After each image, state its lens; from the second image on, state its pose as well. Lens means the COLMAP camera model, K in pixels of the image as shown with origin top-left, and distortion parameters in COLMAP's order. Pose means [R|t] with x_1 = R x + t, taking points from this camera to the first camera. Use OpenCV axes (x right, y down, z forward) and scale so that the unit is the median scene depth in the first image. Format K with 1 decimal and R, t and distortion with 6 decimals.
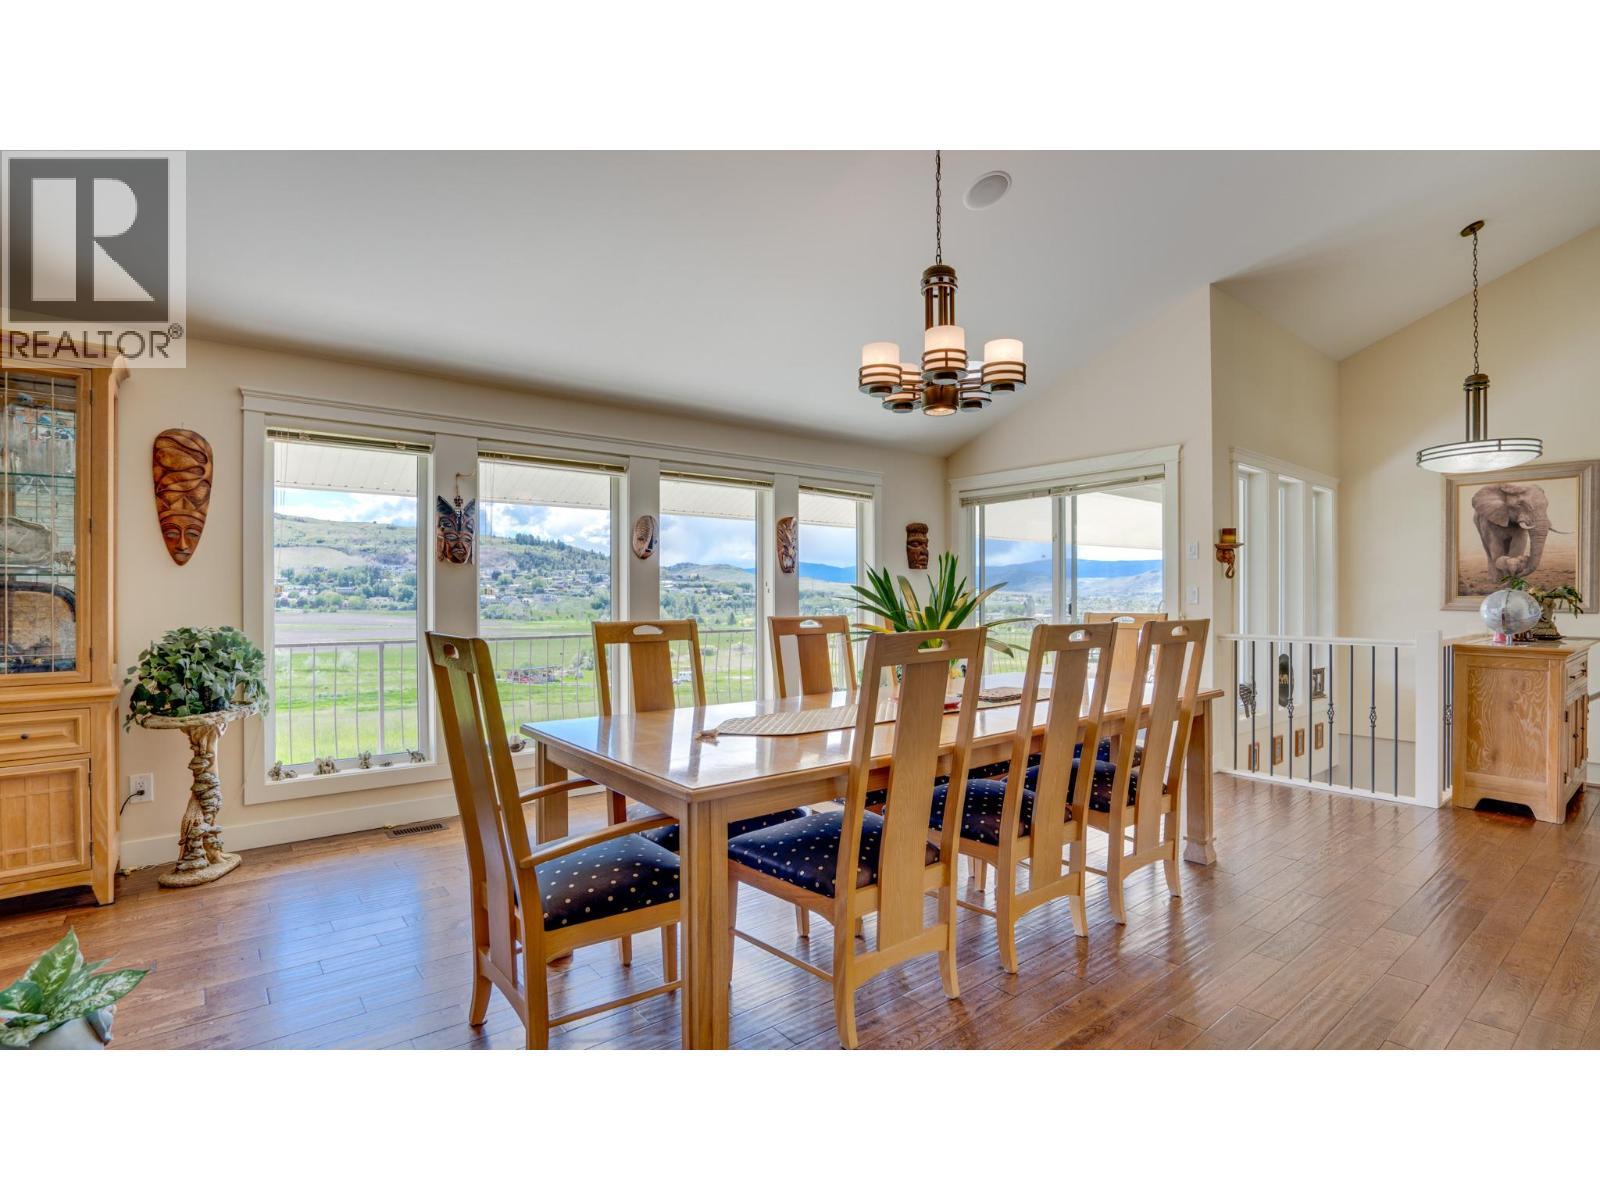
lens RADIAL K [[781.7, 0, 800.0], [0, 781.7, 600.0], [0, 0, 1]] dist [-0.057473, 0.027277]
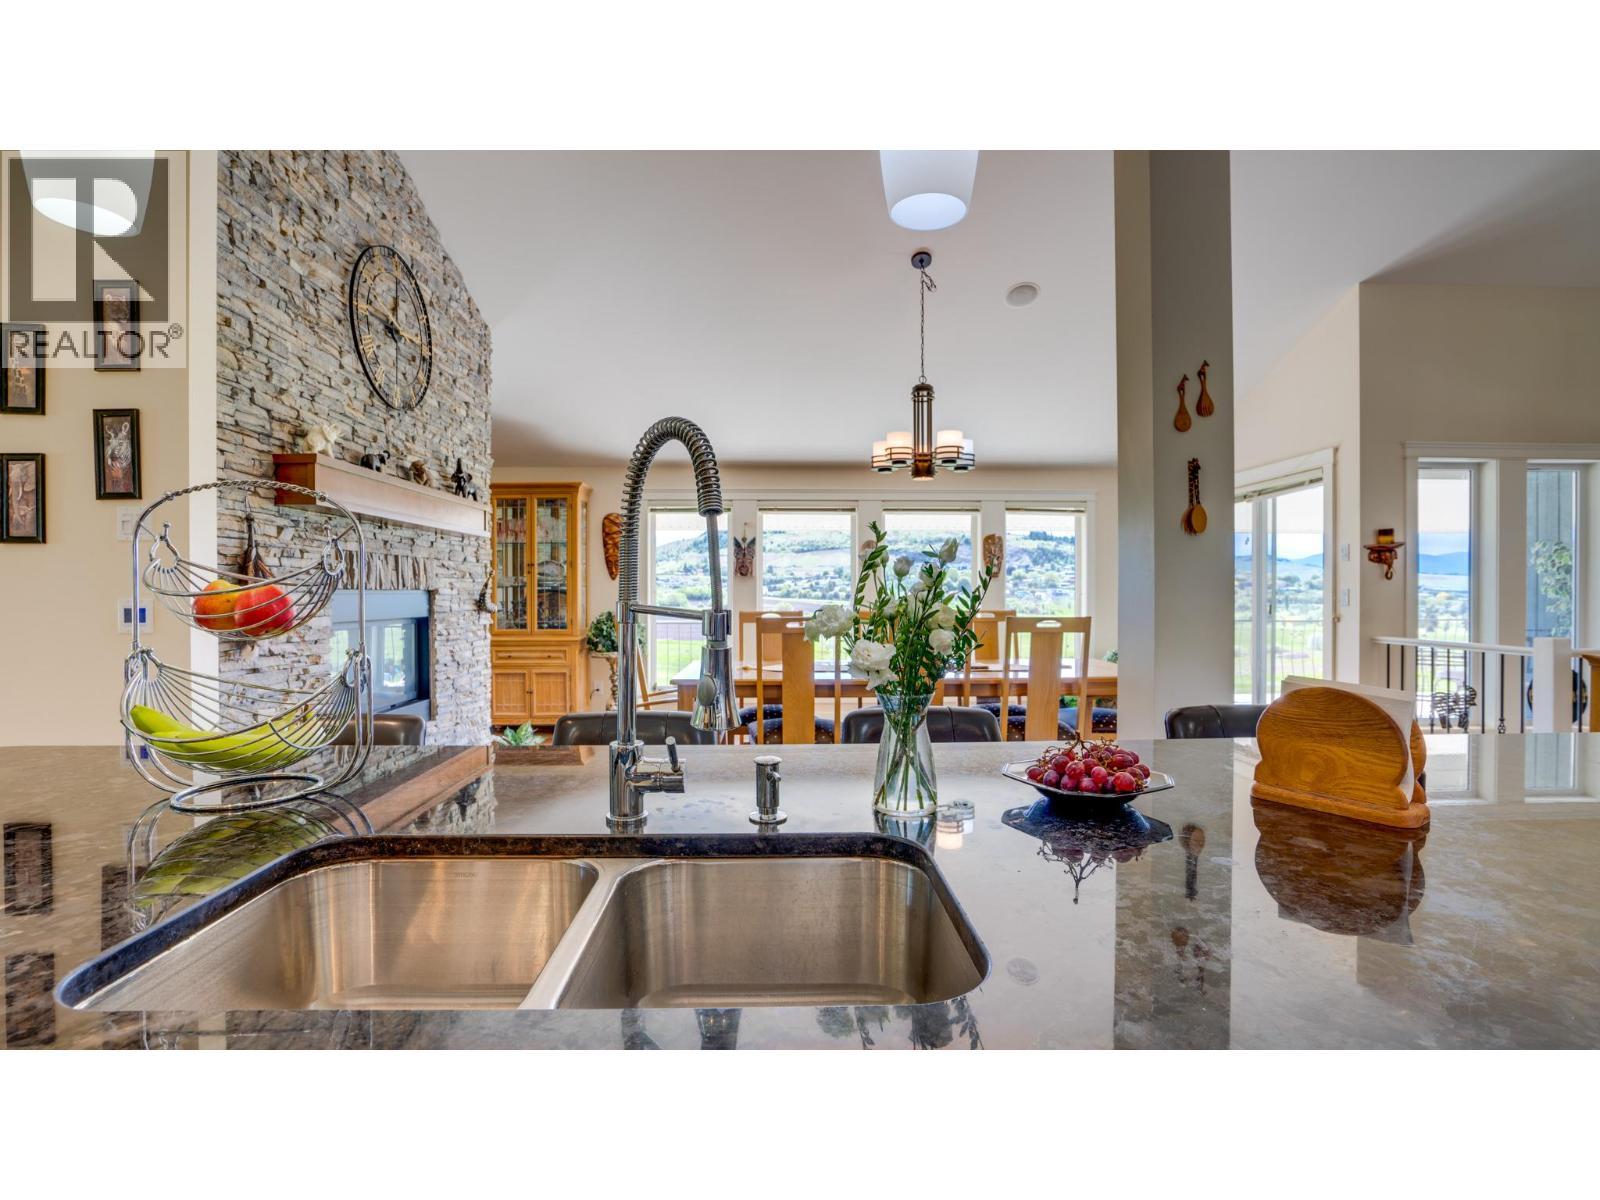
lens RADIAL K [[781.7, 0, 800.0], [0, 781.7, 600.0], [0, 0, 1]] dist [-0.057473, 0.027277]
pose [[0.792260, 0.007922, -0.610132, 0.841836], [-0.003305, 0.999957, 0.008692, -0.012814], [0.610174, -0.004870, 0.792252, -0.340347]]
